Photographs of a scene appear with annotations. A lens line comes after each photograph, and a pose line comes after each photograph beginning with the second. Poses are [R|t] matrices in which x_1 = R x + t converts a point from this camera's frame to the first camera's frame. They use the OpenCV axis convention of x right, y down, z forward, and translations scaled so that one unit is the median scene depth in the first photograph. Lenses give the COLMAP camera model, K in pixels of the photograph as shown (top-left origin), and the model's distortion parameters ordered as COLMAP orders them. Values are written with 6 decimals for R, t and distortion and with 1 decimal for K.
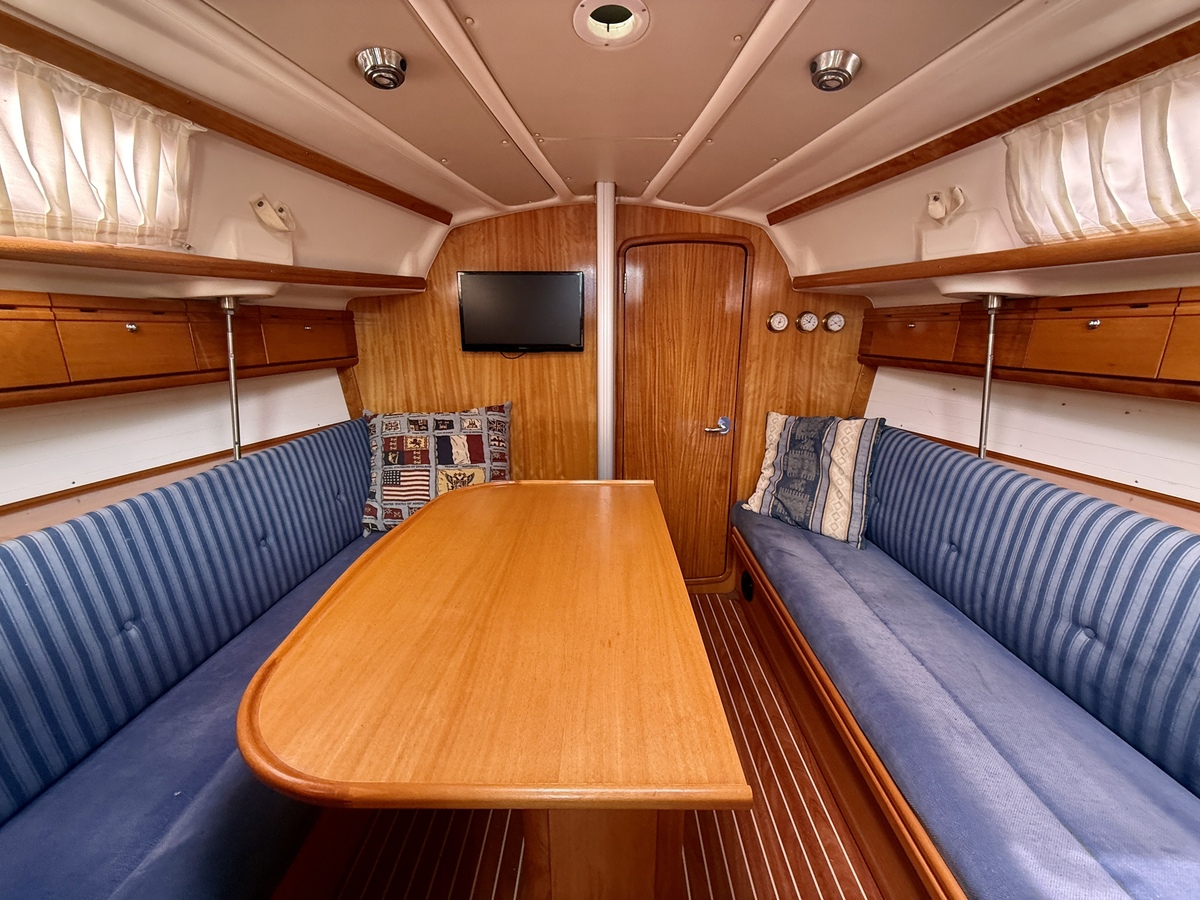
lens RADIAL K [[480.5, 0, 601.9], [0, 480.5, 449.8], [0, 0, 1]] dist [0.001176, -0.000140]
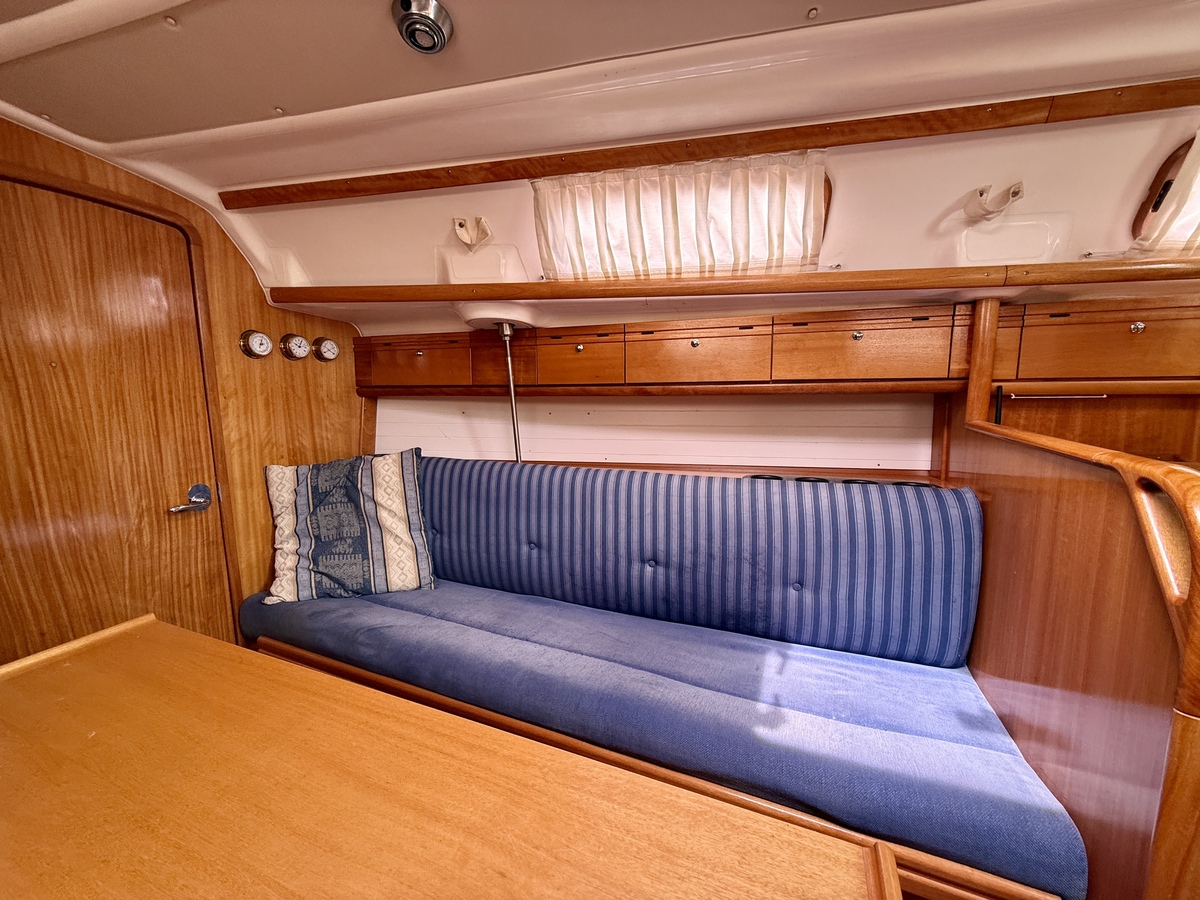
lens RADIAL K [[480.5, 0, 601.9], [0, 480.5, 449.8], [0, 0, 1]] dist [0.001176, -0.000140]
pose [[0.381041, -0.128487, 0.915587, -0.149103], [0.234976, 0.971238, 0.038506, -0.012841], [-0.894200, 0.200469, 0.400273, 0.295751]]
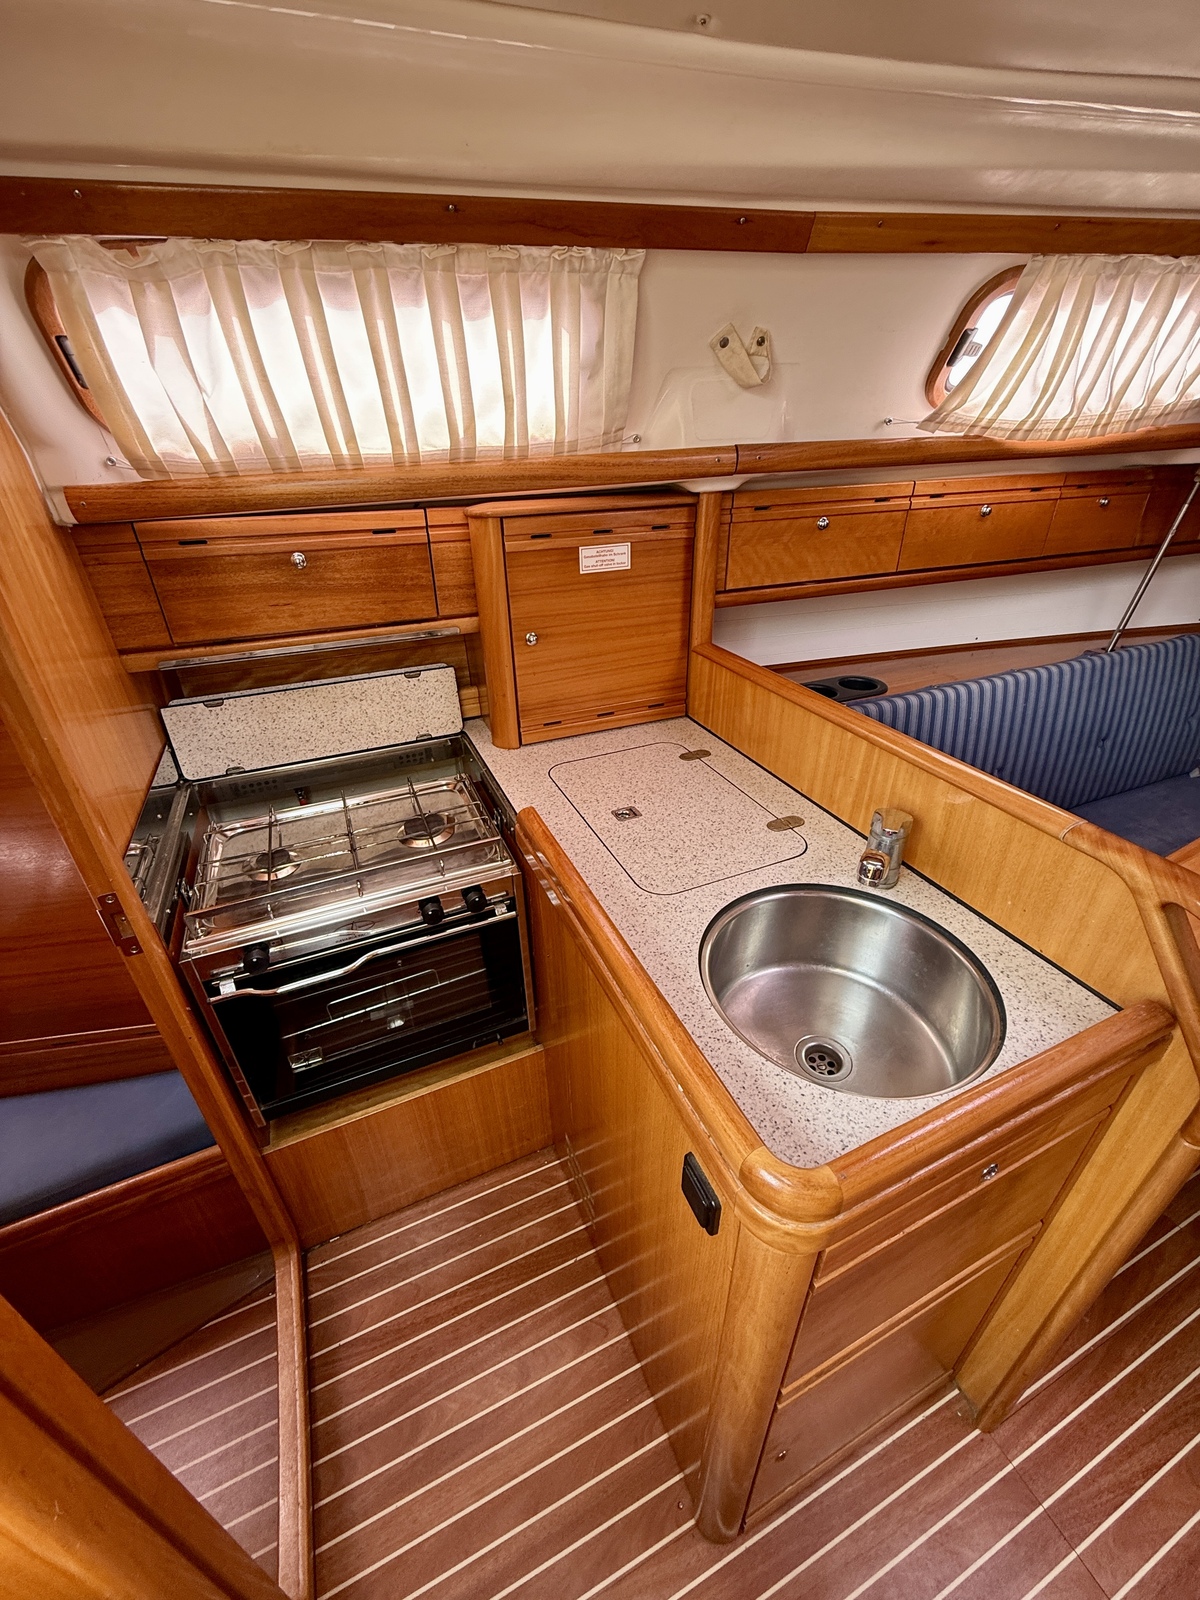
lens RADIAL K [[640.6, 0, 598.4], [0, 640.6, 796.7], [0, 0, 1]] dist [0.001176, -0.000140]
pose [[0.409927, 0.437239, -0.800489, -0.041892], [-0.195897, 0.899339, 0.390915, -0.010739], [0.890834, -0.003433, 0.454317, -0.368977]]
